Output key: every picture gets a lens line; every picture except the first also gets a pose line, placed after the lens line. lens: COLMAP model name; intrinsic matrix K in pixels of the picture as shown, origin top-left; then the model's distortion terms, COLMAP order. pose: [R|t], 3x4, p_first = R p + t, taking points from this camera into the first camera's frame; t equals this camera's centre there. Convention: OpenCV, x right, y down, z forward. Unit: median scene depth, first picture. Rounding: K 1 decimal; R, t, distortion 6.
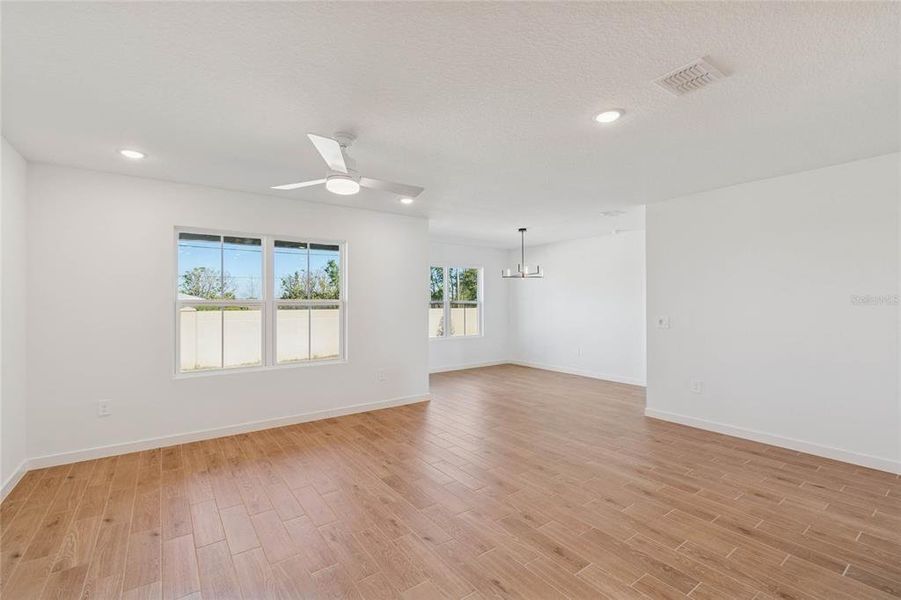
lens RADIAL K [[396.1, 0, 445.7], [0, 396.1, 300.5], [0, 0, 1]] dist [0.002814, -0.003799]
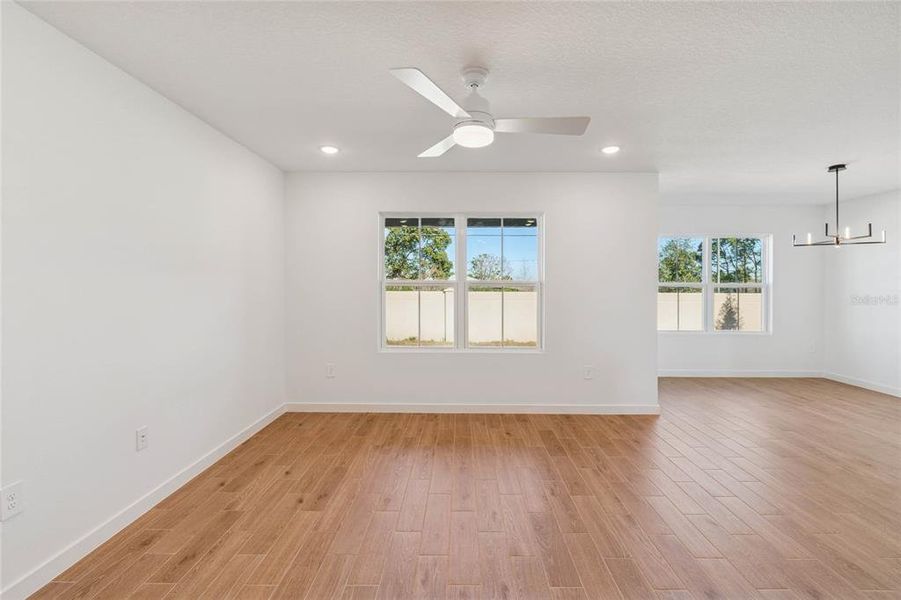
lens RADIAL K [[397.0, 0, 456.2], [0, 397.0, 286.2], [0, 0, 1]] dist [-0.002721, -0.000422]
pose [[0.804140, 0.007176, -0.594397, 0.122134], [-0.002301, 0.999957, 0.008960, 0.003833], [0.594435, -0.005837, 0.804122, 0.215946]]
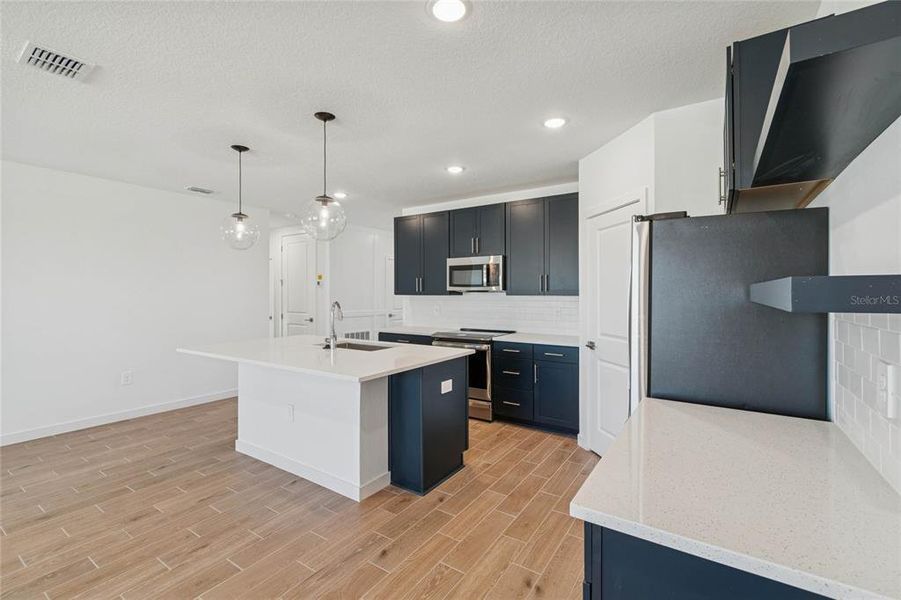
lens RADIAL K [[397.4, 0, 450.9], [0, 397.4, 291.5], [0, 0, 1]] dist [-0.000198, 0.000123]
pose [[-0.353811, 0.006372, 0.935295, -0.306628], [-0.002737, 0.999965, -0.007848, 0.003631], [-0.935313, -0.005336, -0.353782, 0.207772]]
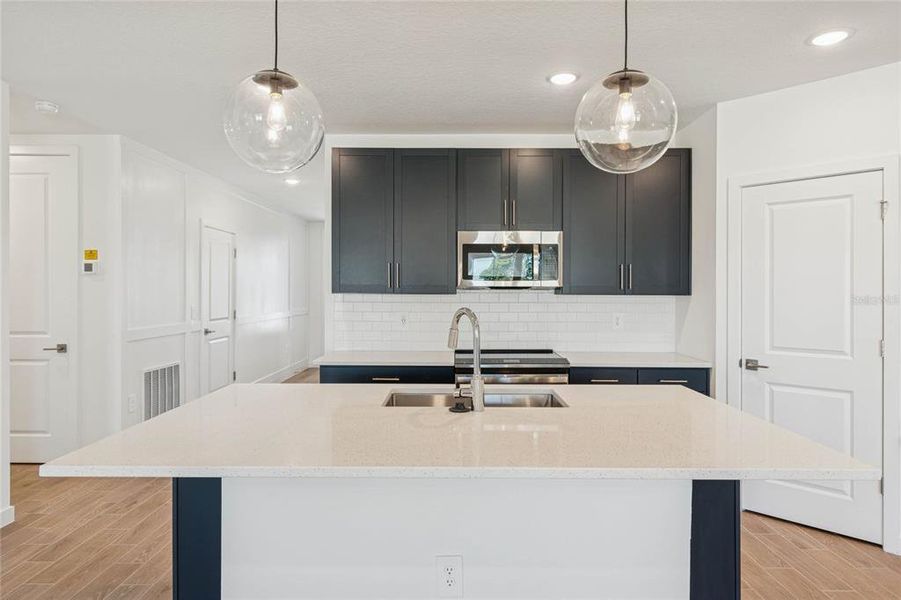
lens RADIAL K [[554.6, 0, 447.2], [0, 554.6, 293.6], [0, 0, 1]] dist [0.000685, 0.000780]
pose [[-0.804053, -0.002688, 0.594552, 0.203657], [-0.003480, 0.999994, -0.000184, 0.004622], [-0.594548, -0.002217, -0.804057, 0.552389]]
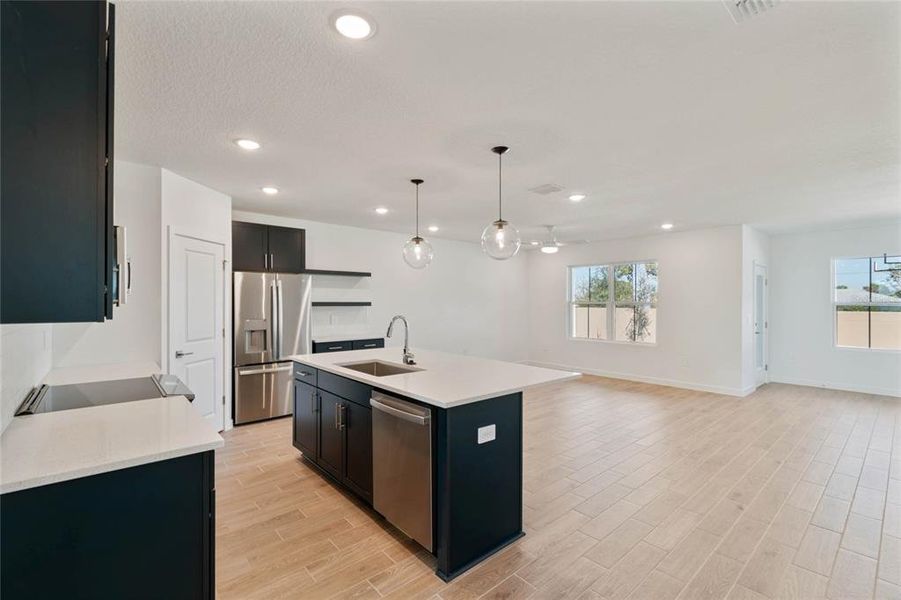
lens RADIAL K [[406.1, 0, 445.8], [0, 406.1, 300.1], [0, 0, 1]] dist [0.000968, 0.000008]
pose [[0.084411, 0.000327, -0.996431, 1.221660], [0.002853, 0.999996, 0.000569, -0.010525], [0.996427, -0.002890, 0.084410, 0.160263]]
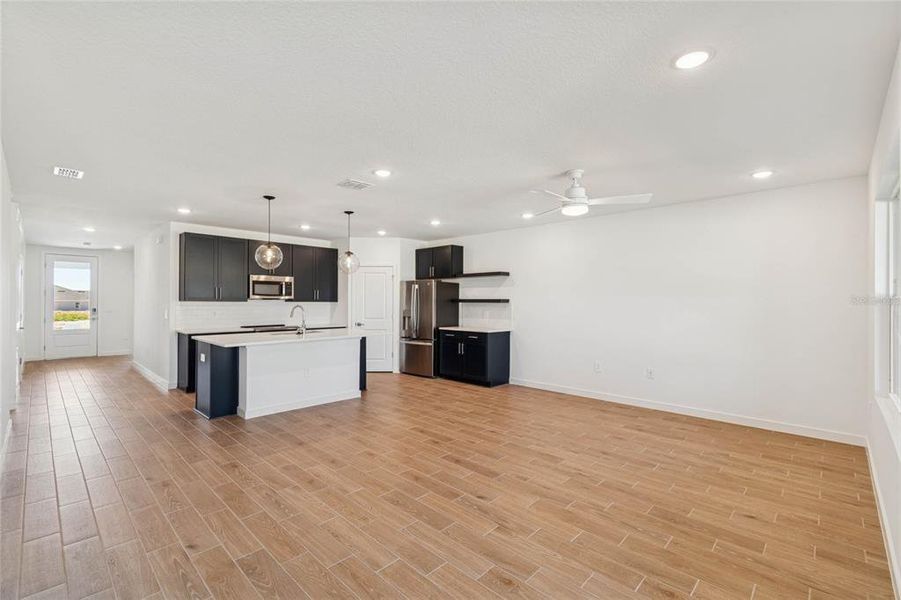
lens RADIAL K [[397.4, 0, 450.9], [0, 397.4, 291.5], [0, 0, 1]] dist [-0.000198, 0.000123]
pose [[-0.982938, -0.005495, -0.183853, 0.248707], [0.000061, 0.999544, -0.030200, 0.012970], [0.183935, -0.029696, -0.982490, 1.438987]]
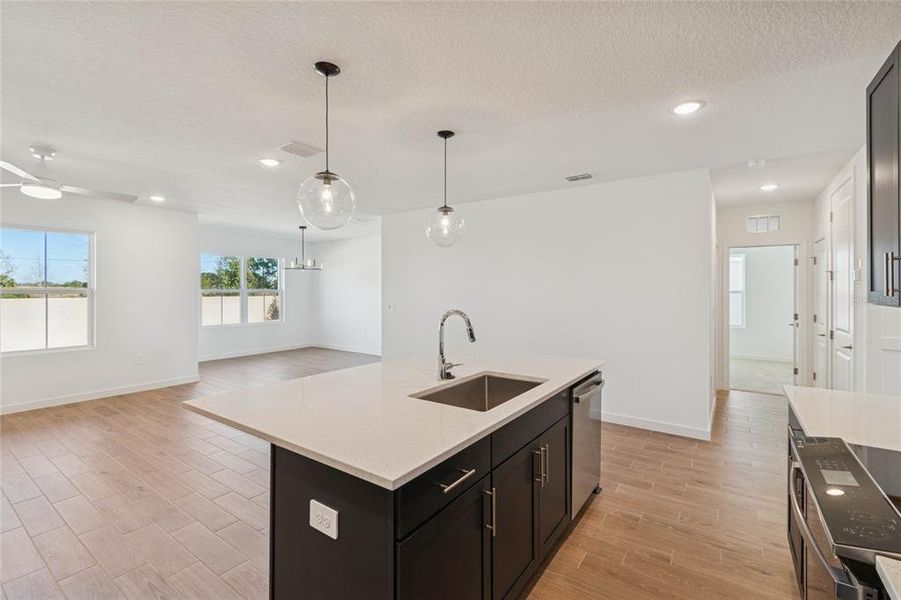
lens RADIAL K [[397.4, 0, 450.9], [0, 397.4, 291.5], [0, 0, 1]] dist [-0.000198, 0.000123]
pose [[0.942894, 0.003284, 0.333076, 0.313820], [-0.006665, 0.999937, 0.009010, -0.010363], [-0.333026, -0.010715, 0.942857, -0.322423]]
